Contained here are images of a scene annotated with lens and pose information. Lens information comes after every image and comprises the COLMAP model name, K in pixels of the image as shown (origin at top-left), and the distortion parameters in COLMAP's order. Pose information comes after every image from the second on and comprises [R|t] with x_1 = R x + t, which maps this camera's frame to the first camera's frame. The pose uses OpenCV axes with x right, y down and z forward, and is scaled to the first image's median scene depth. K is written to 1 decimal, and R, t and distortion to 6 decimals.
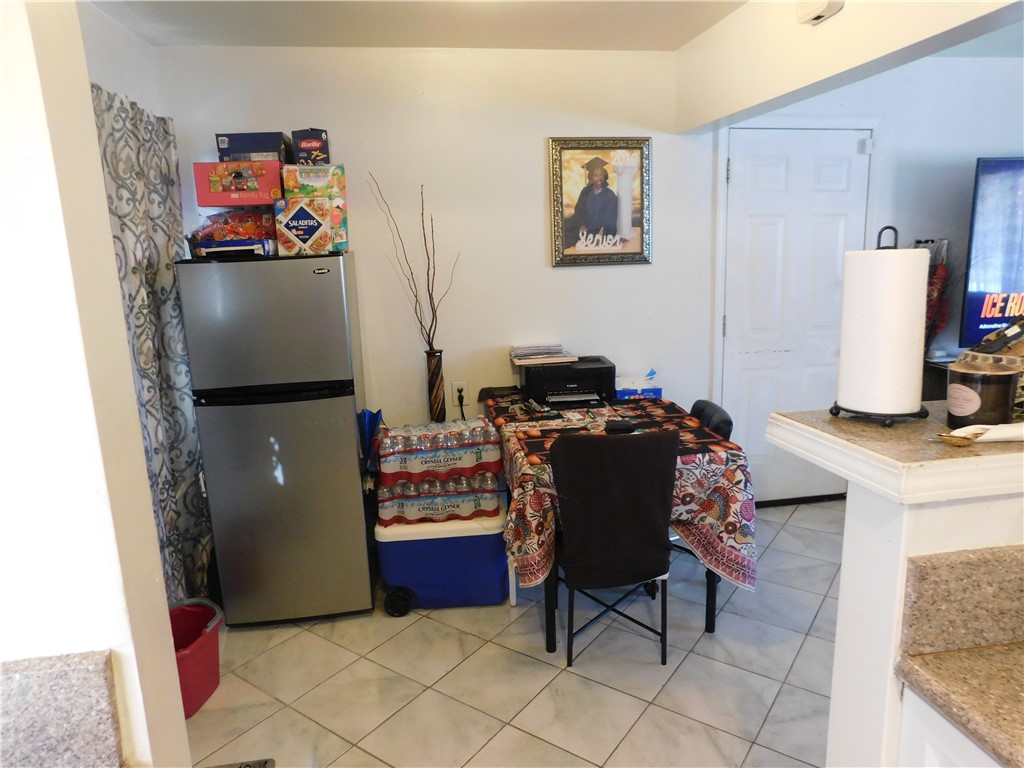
lens RADIAL K [[681.2, 0, 518.0], [0, 681.2, 385.0], [0, 0, 1]] dist [-0.068094, 0.042336]
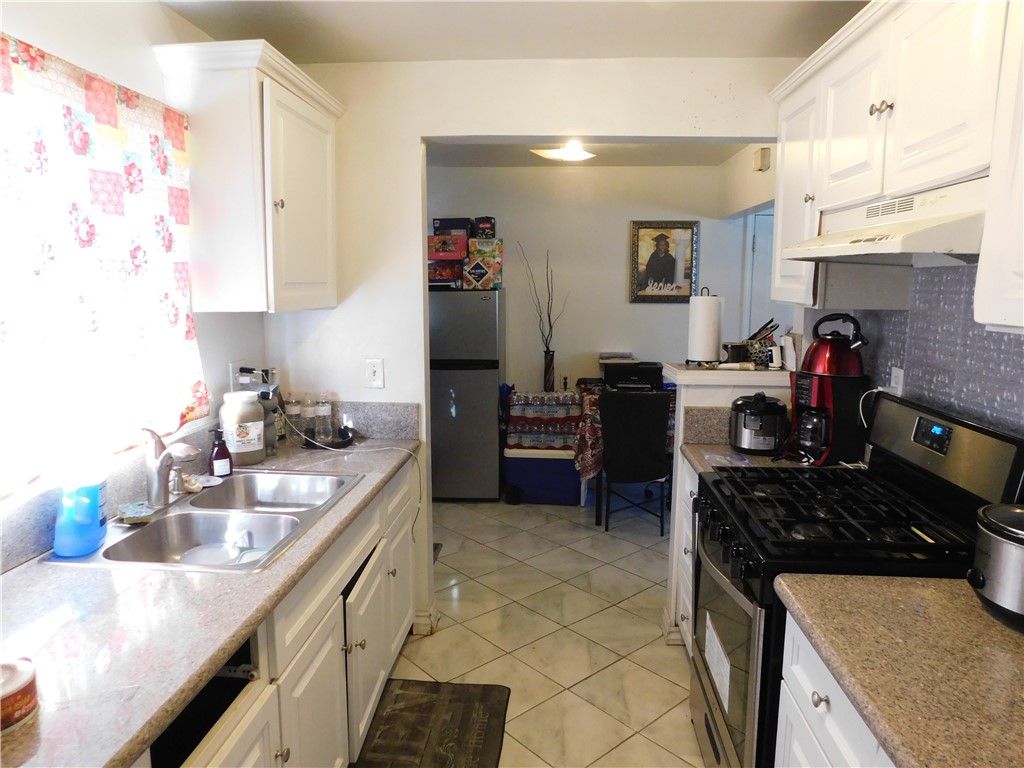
lens RADIAL K [[681.2, 0, 518.0], [0, 681.2, 385.0], [0, 0, 1]] dist [-0.068094, 0.042336]
pose [[0.973685, 0.066624, -0.217942, 0.183055], [-0.077859, 0.996021, -0.043364, 0.120218], [0.214186, 0.059192, 0.974998, -0.663176]]
